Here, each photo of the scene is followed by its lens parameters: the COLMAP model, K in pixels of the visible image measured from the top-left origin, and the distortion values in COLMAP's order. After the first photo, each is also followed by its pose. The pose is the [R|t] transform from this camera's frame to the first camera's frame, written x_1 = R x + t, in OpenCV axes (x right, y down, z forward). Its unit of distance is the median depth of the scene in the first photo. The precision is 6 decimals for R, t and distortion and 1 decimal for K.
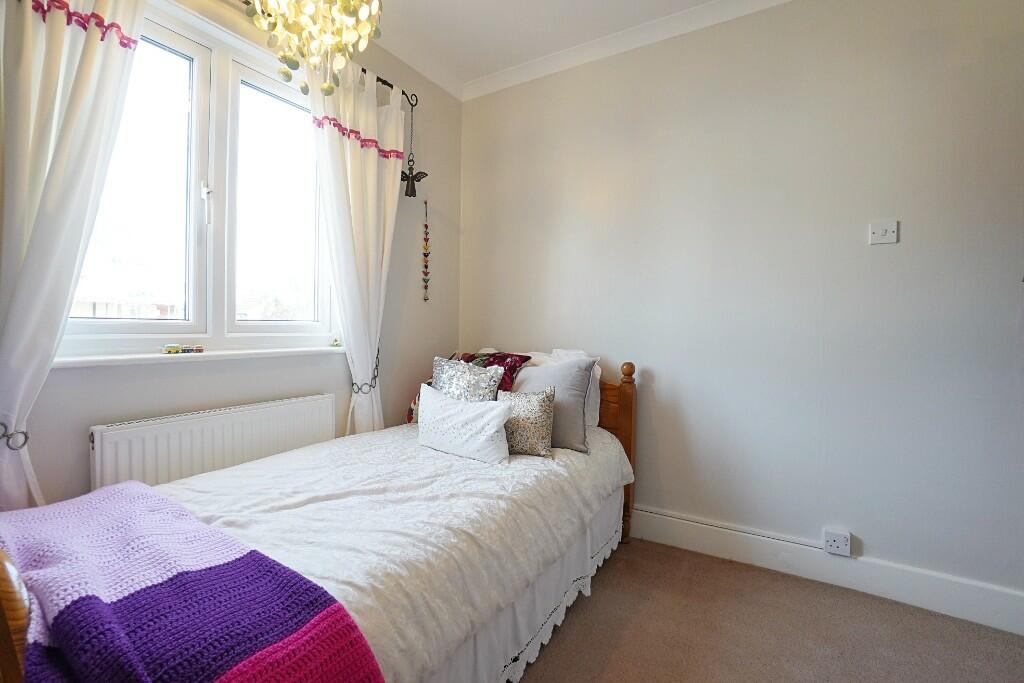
lens RADIAL K [[453.7, 0, 506.0], [0, 453.7, 330.3], [0, 0, 1]] dist [-0.062923, 0.021720]
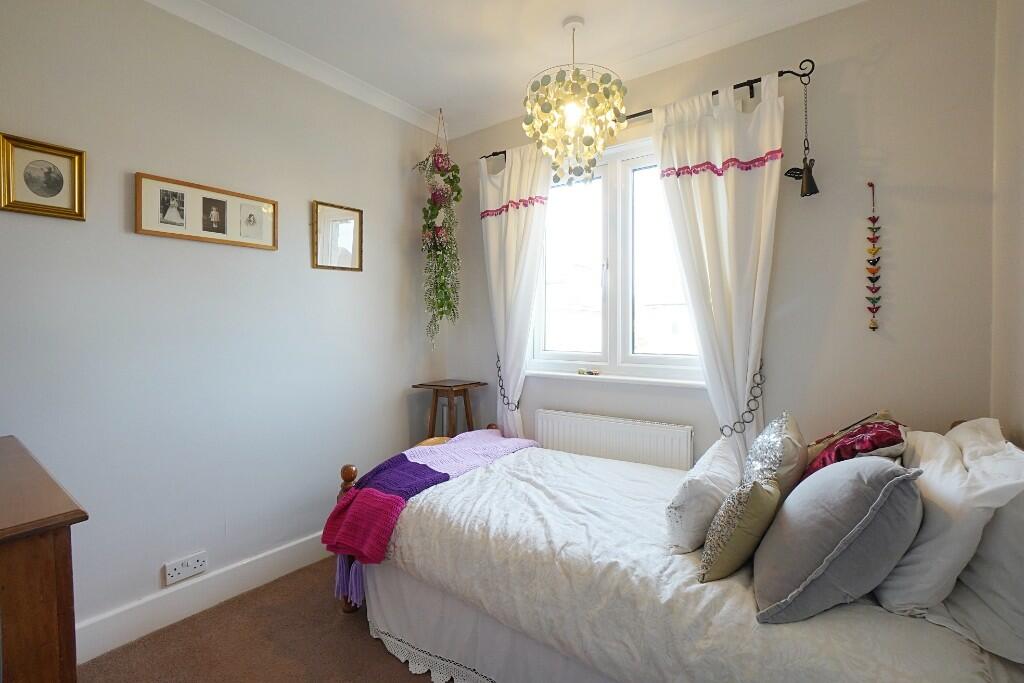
lens RADIAL K [[453.7, 0, 506.0], [0, 453.7, 330.3], [0, 0, 1]] dist [-0.062923, 0.021720]
pose [[-0.083867, -0.015283, -0.996360, 0.779396], [-0.018094, 0.999741, -0.013812, -0.067963], [0.996313, 0.016870, -0.084122, 0.763916]]
